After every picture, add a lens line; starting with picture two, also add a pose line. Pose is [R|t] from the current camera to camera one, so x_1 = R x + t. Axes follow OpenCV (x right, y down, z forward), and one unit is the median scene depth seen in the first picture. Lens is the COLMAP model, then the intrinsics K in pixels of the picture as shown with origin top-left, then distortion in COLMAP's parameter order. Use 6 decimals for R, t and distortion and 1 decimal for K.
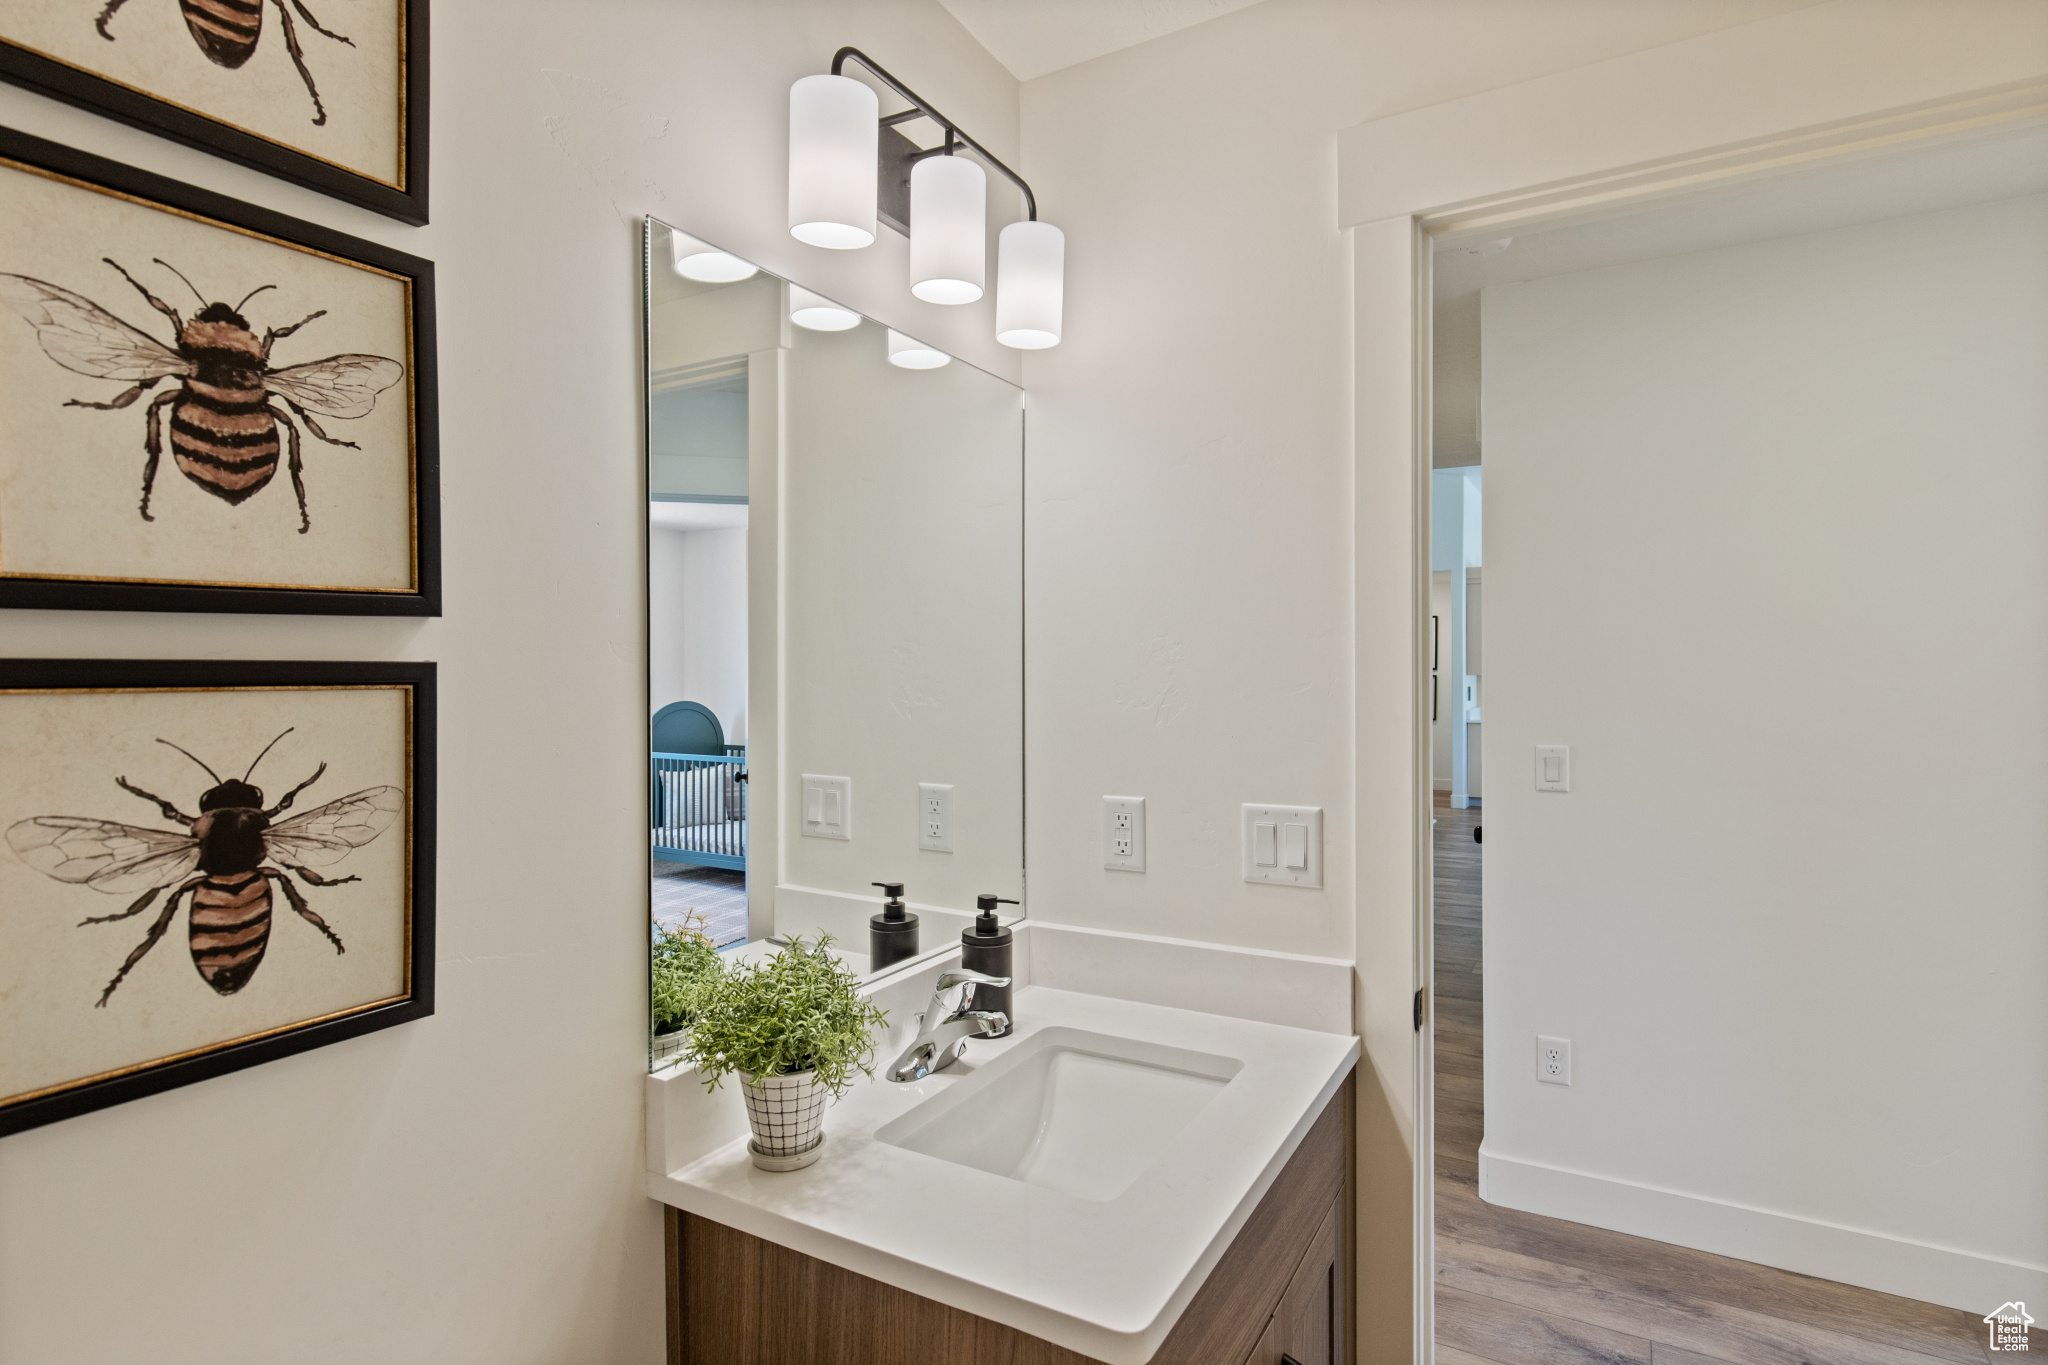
lens RADIAL K [[1064.3, 0, 1024.4], [0, 1064.3, 690.4], [0, 0, 1]] dist [0.001746, -0.000865]
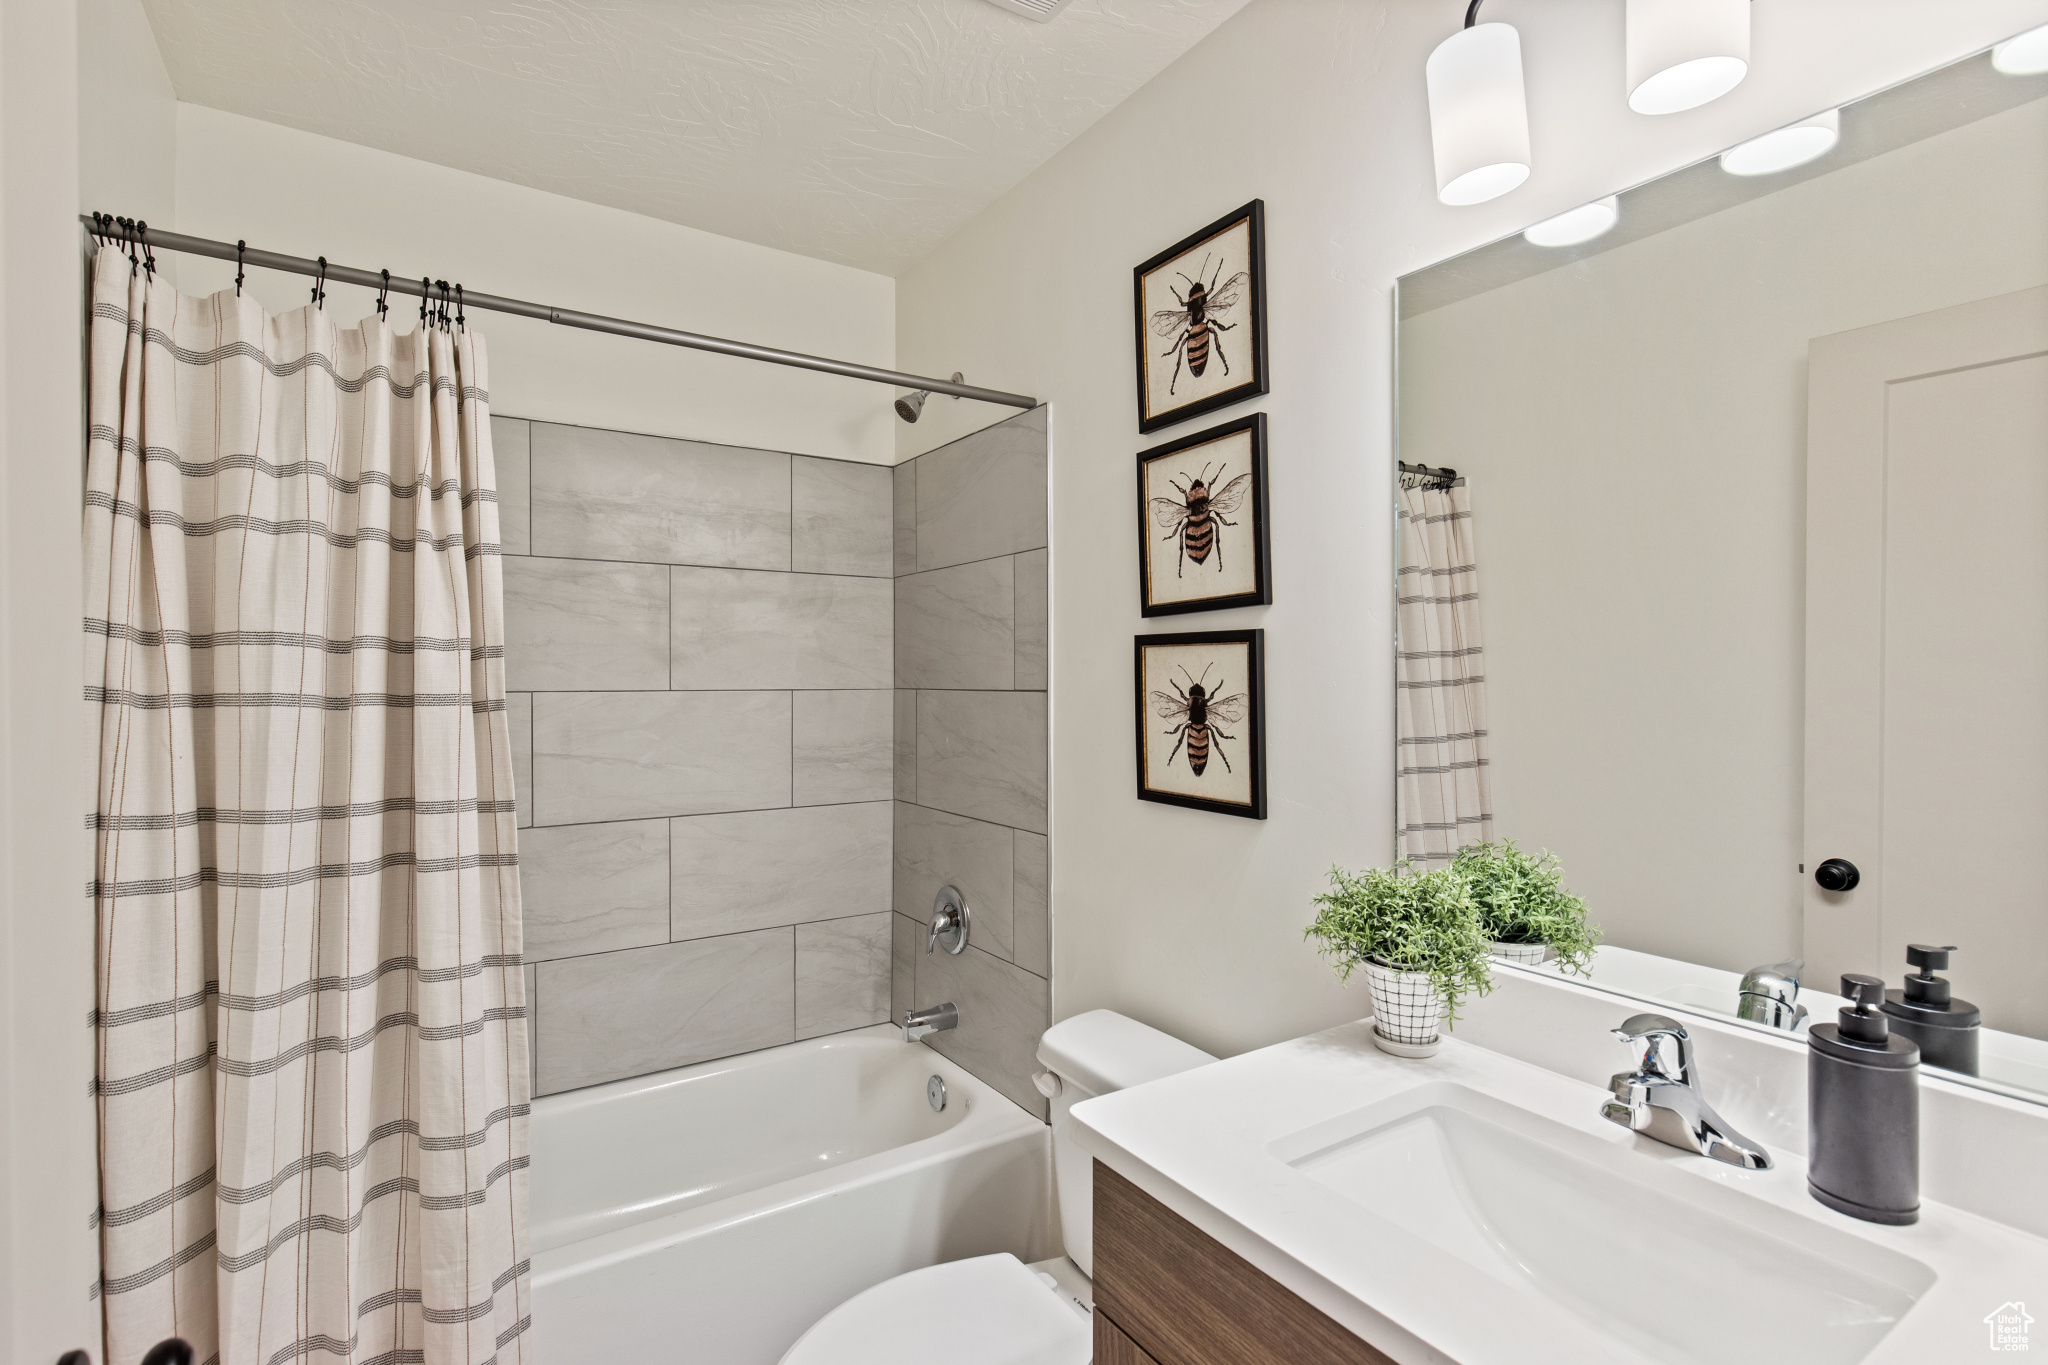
lens RADIAL K [[968.7, 0, 1028.7], [0, 968.7, 670.7], [0, 0, 1]] dist [0.000566, -0.000083]
pose [[-0.446889, 0.009447, -0.894540, 1.172065], [-0.004422, 0.999909, 0.012769, 0.026680], [0.894579, 0.009662, -0.446806, 1.446223]]
